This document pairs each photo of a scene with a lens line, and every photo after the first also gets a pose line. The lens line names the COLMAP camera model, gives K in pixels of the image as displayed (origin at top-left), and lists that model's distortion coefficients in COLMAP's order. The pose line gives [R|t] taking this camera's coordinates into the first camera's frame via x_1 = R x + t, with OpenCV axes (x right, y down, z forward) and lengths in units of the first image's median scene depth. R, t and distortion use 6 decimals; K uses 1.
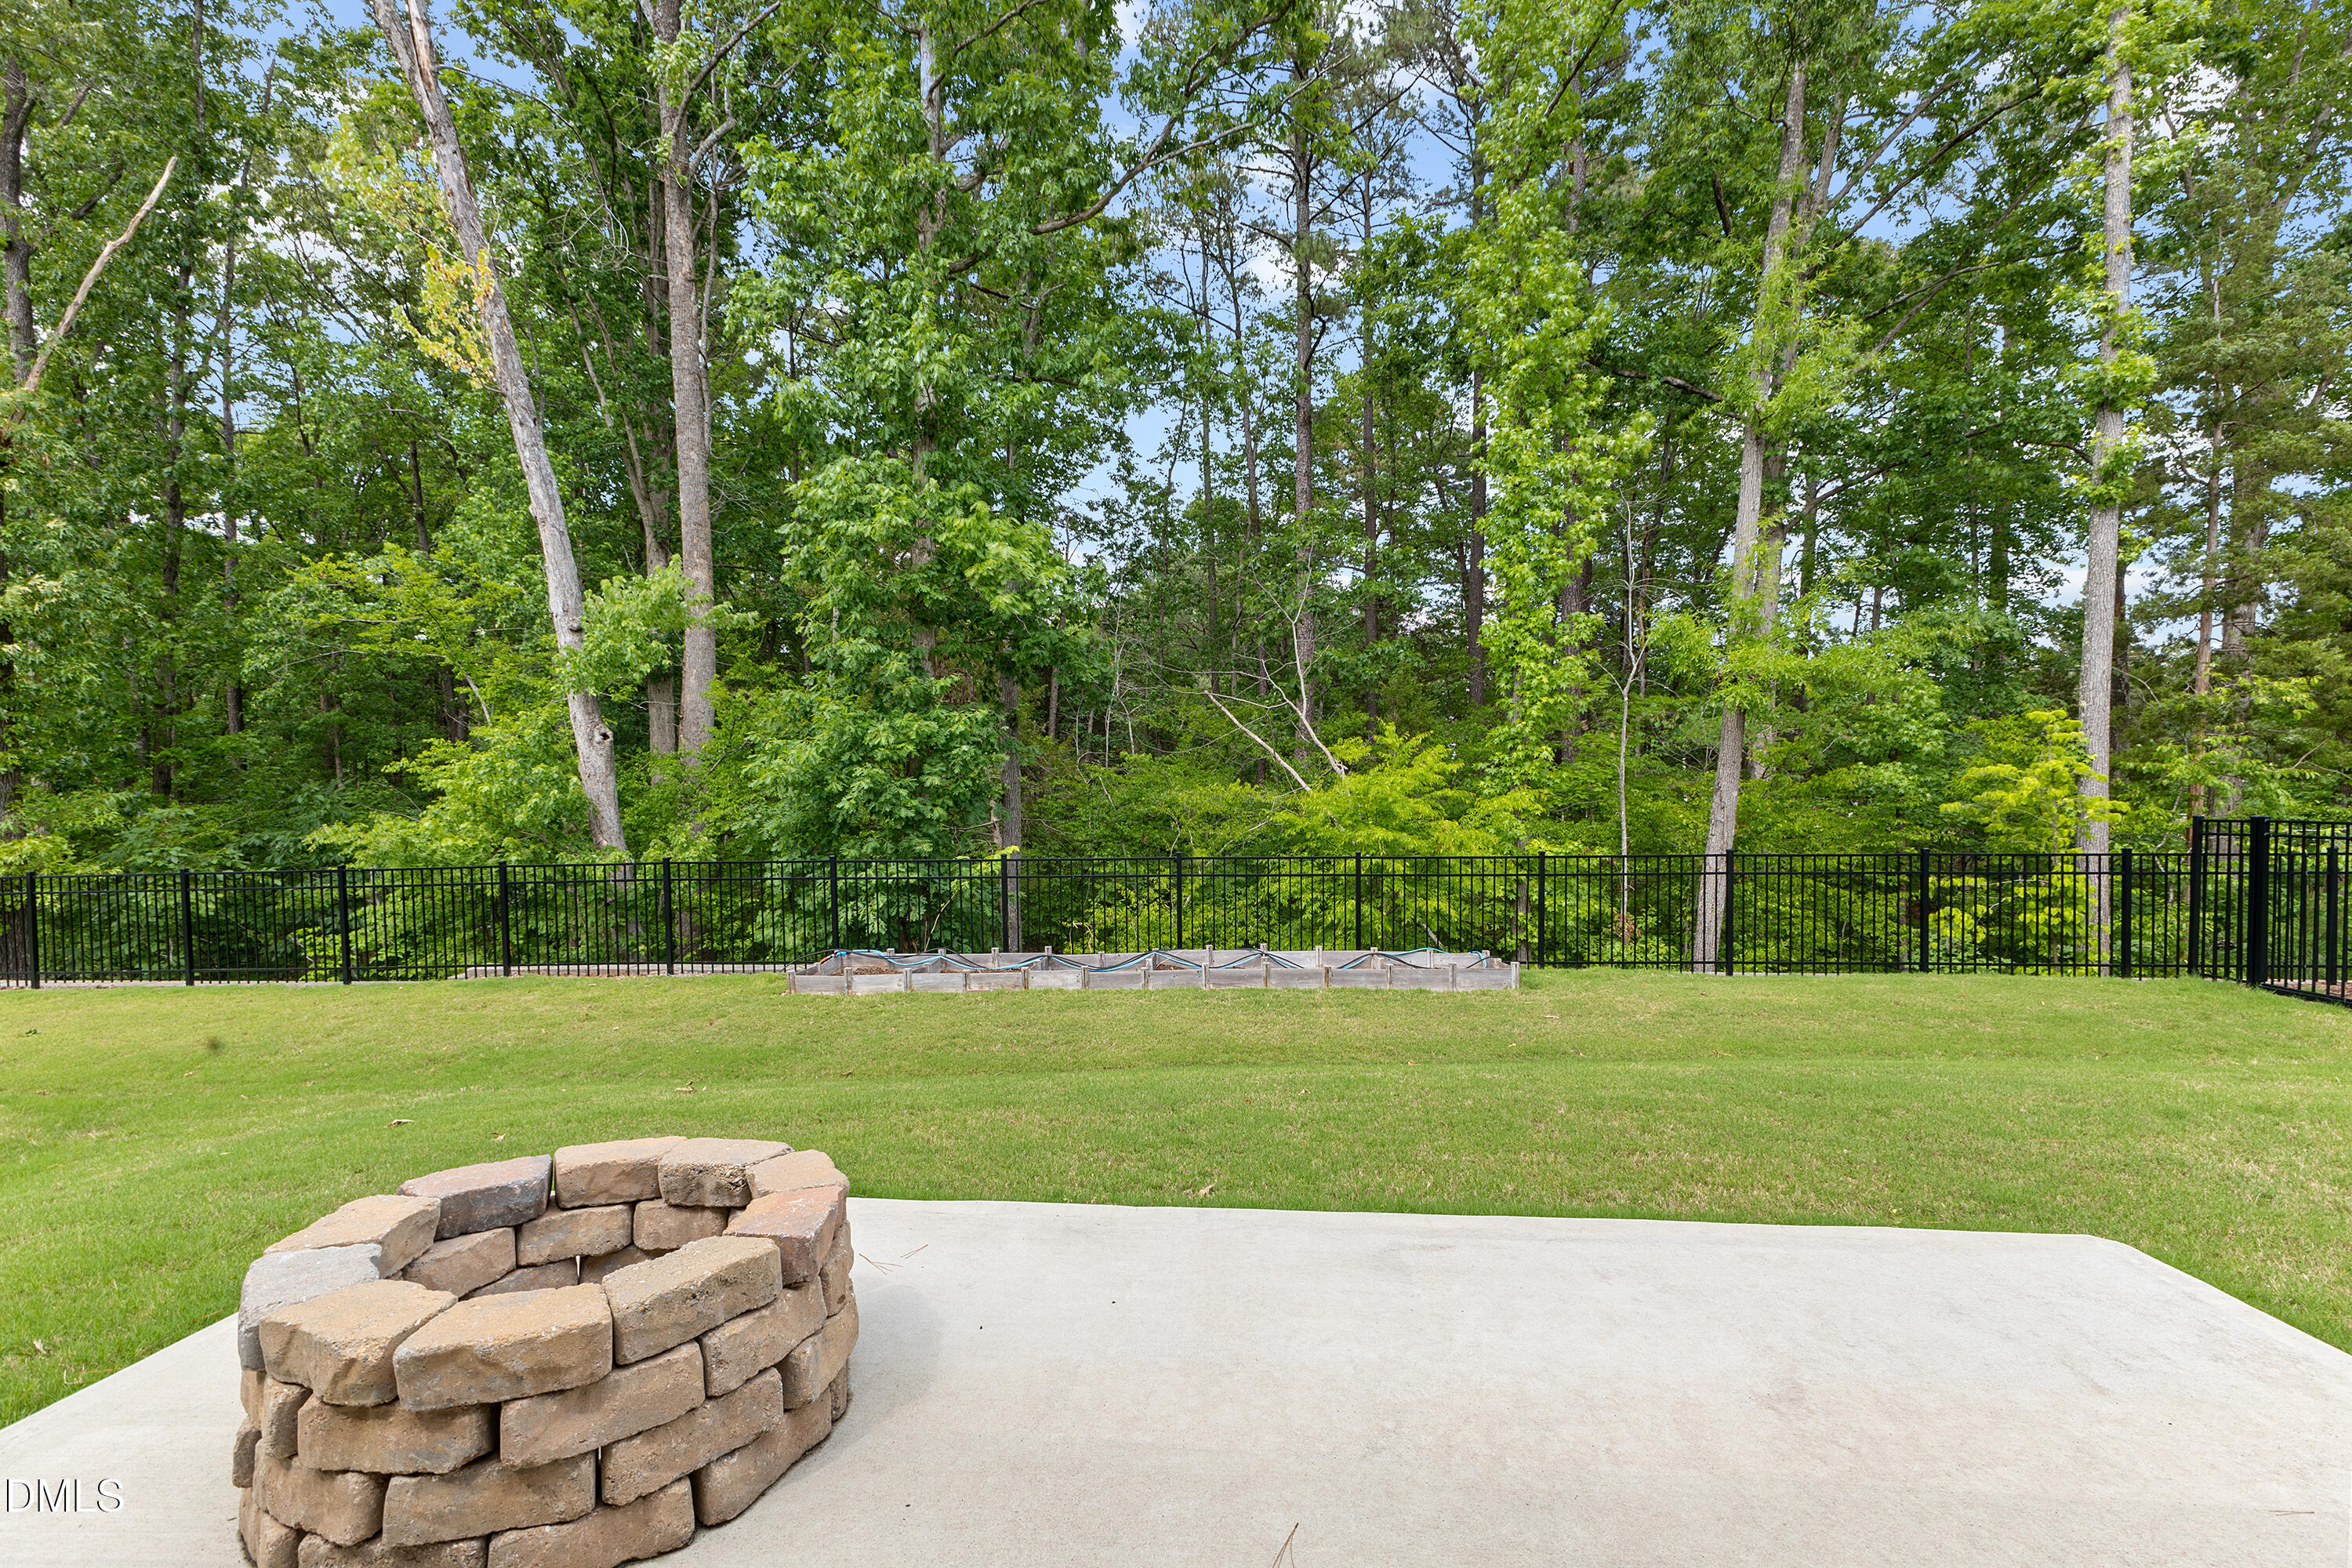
lens RADIAL K [[1024.1, 0, 1178.6], [0, 1024.1, 815.0], [0, 0, 1]] dist [0.009260, -0.001520]
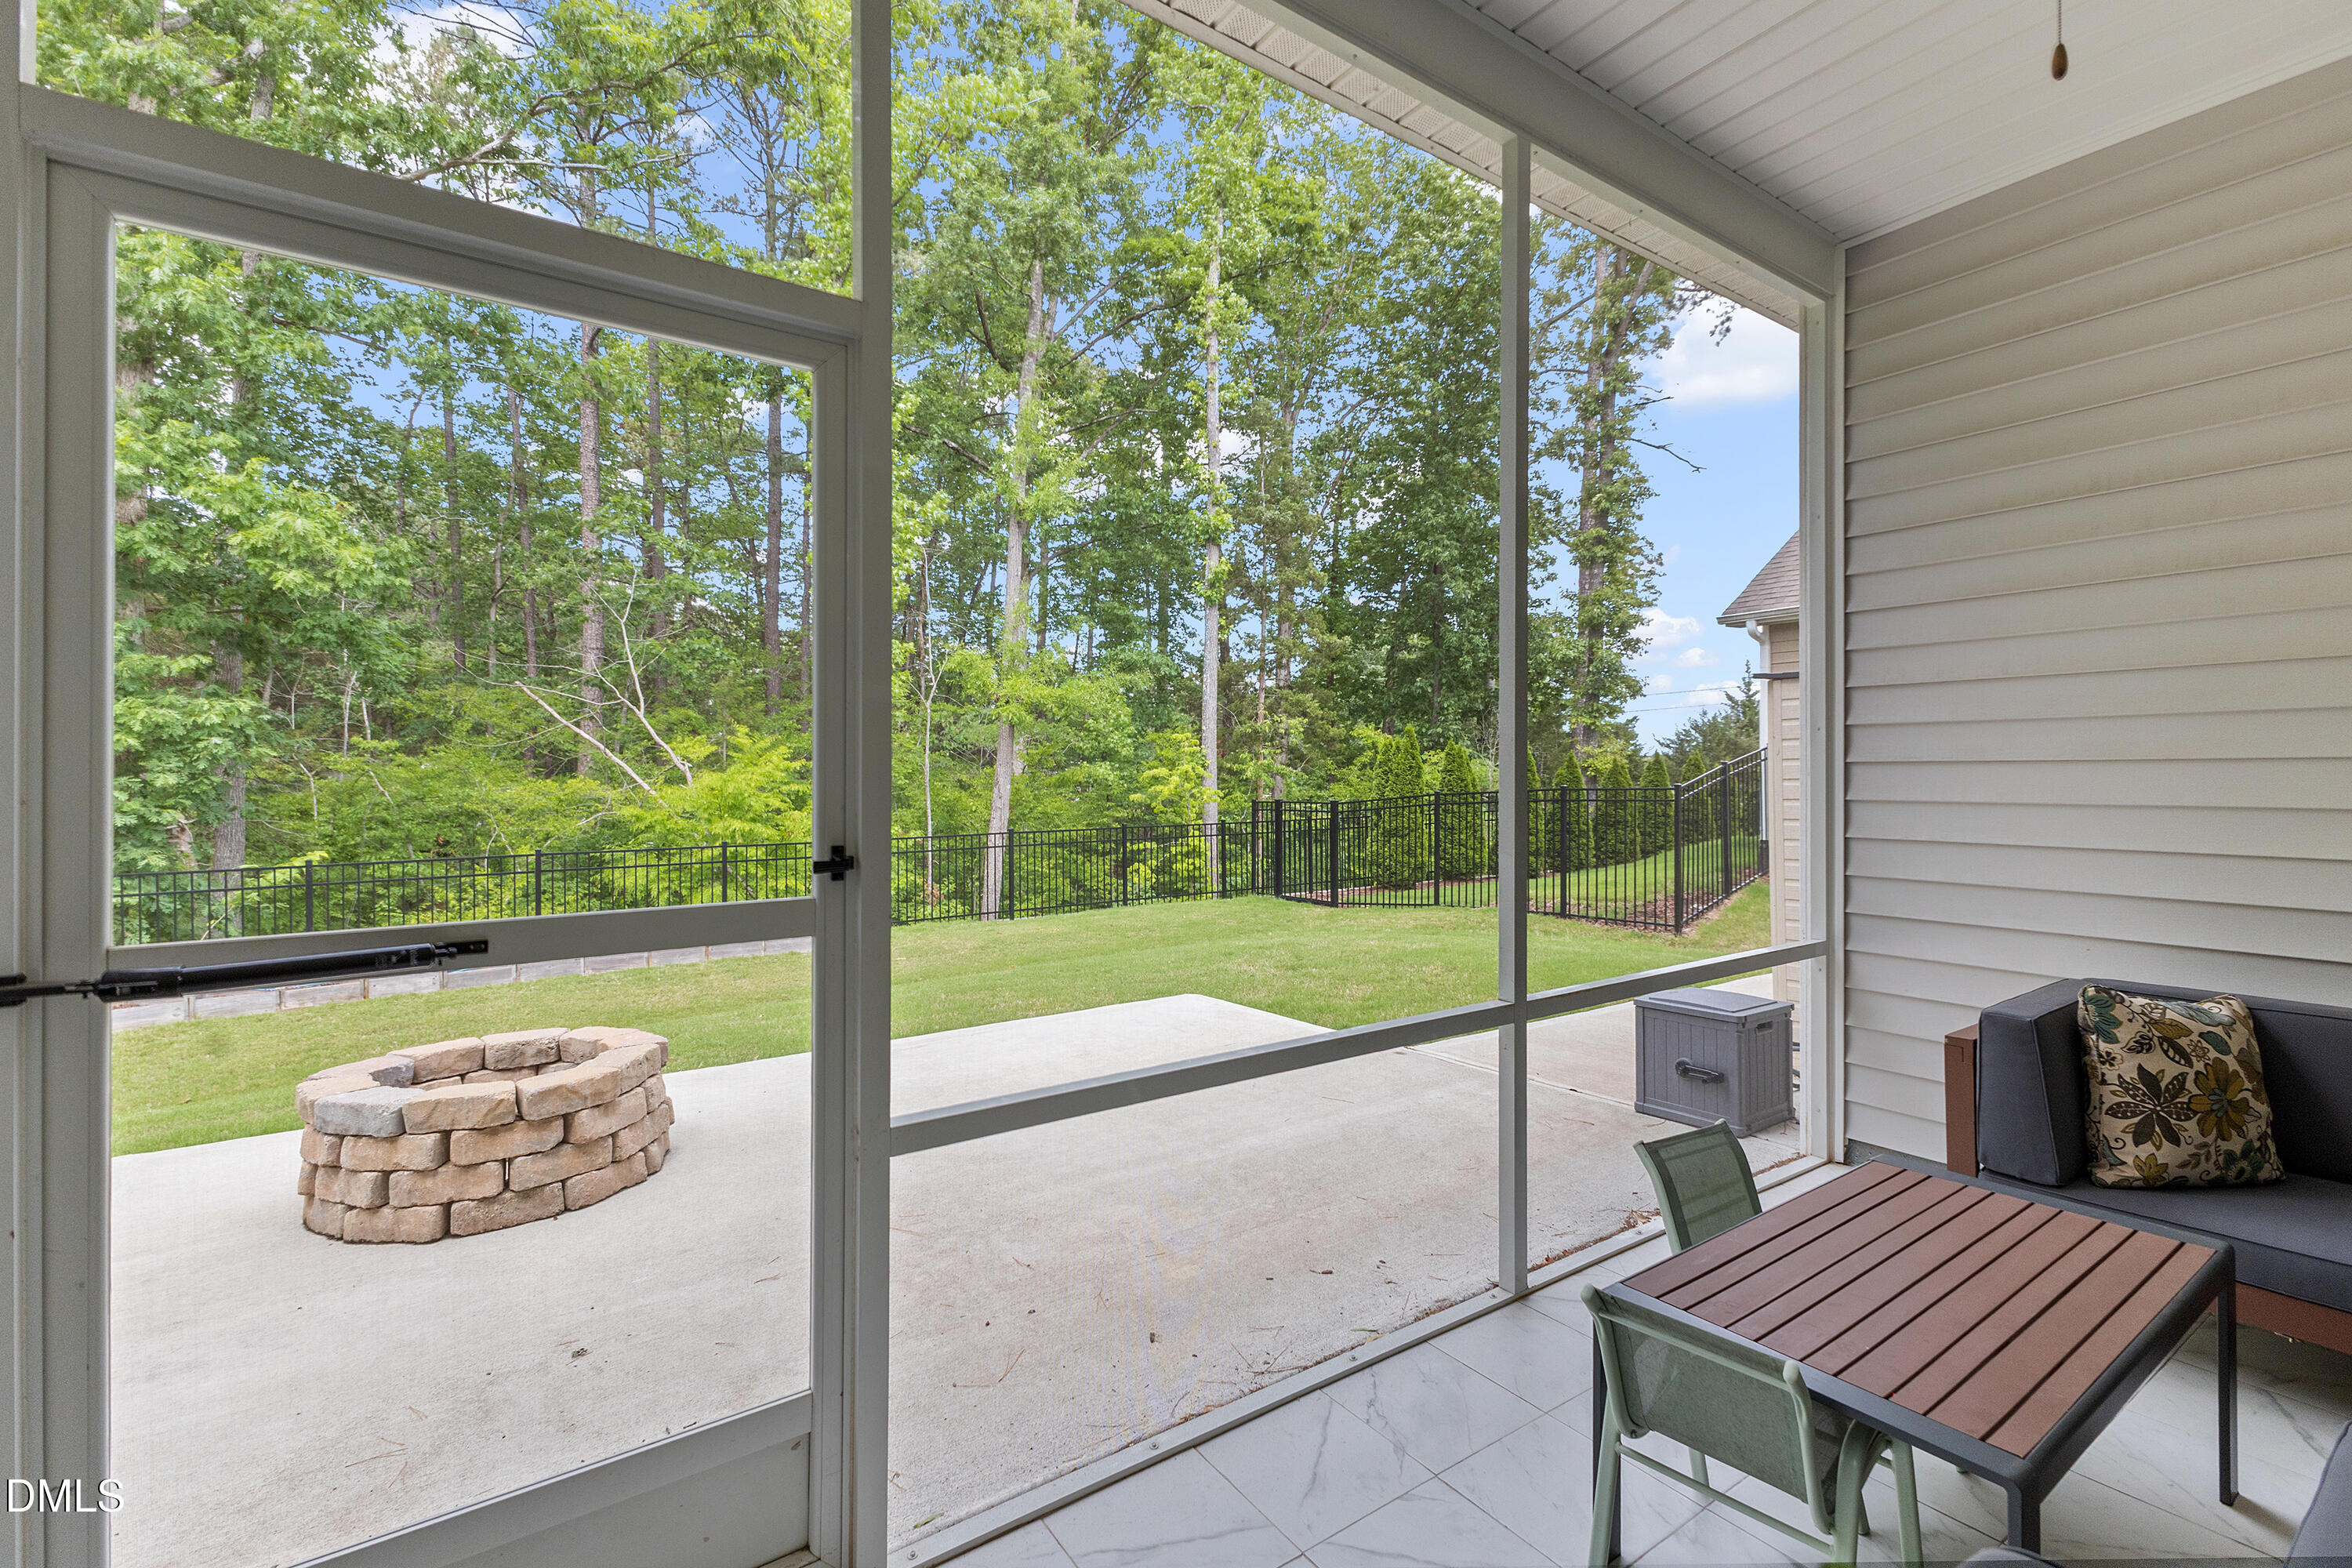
lens RADIAL K [[1024.1, 0, 1174.2], [0, 1024.1, 776.9], [0, 0, 1]] dist [0.009260, -0.001520]
pose [[0.778370, -0.001259, 0.627804, -0.126694], [0.016421, 0.999697, -0.018355, -0.005637], [-0.627591, 0.024597, 0.778155, -0.171211]]
